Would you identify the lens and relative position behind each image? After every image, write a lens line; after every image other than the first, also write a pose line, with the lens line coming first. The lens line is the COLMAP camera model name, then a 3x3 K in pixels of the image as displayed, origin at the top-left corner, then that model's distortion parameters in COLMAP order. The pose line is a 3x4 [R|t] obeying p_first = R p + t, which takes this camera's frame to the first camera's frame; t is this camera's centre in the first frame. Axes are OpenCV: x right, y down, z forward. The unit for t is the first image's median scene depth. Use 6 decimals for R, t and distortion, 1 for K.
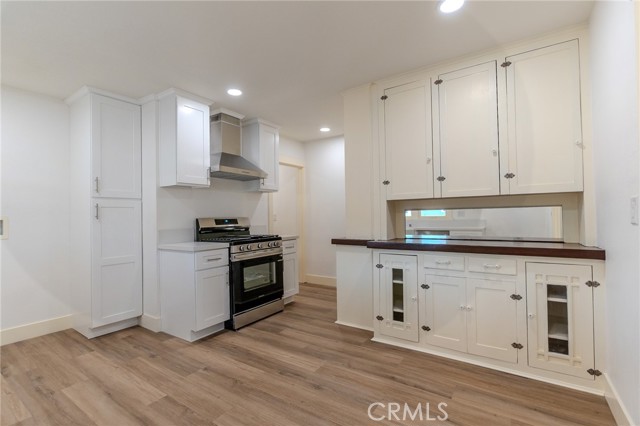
lens RADIAL K [[289.1, 0, 322.9], [0, 289.1, 213.6], [0, 0, 1]] dist [-0.007844, 0.000089]
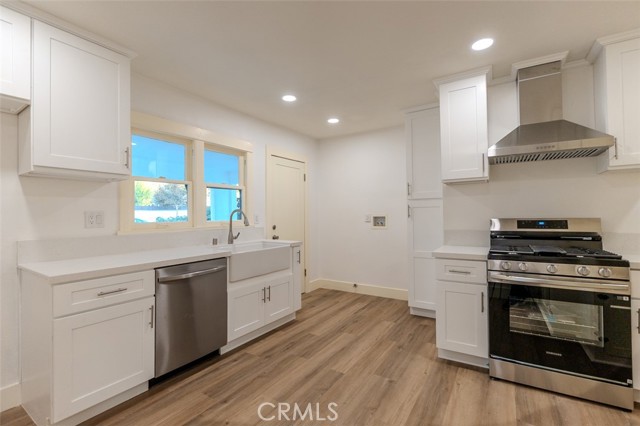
lens RADIAL K [[289.1, 0, 324.2], [0, 289.1, 212.5], [0, 0, 1]] dist [-0.007844, 0.000089]
pose [[0.024533, 0.008993, -0.999659, 0.424472], [0.023510, 0.999678, 0.009571, -0.023368], [0.999423, -0.023737, 0.024314, 0.620379]]
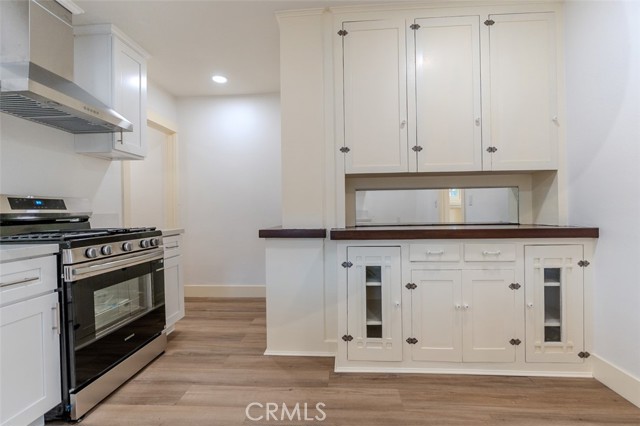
lens RADIAL K [[289.1, 0, 322.9], [0, 289.1, 211.7], [0, 0, 1]] dist [-0.007844, 0.000089]
pose [[0.865627, 0.003053, 0.500680, -0.198431], [-0.005975, 0.999973, 0.004231, 0.047782], [-0.500654, -0.006654, 0.865622, 0.399858]]
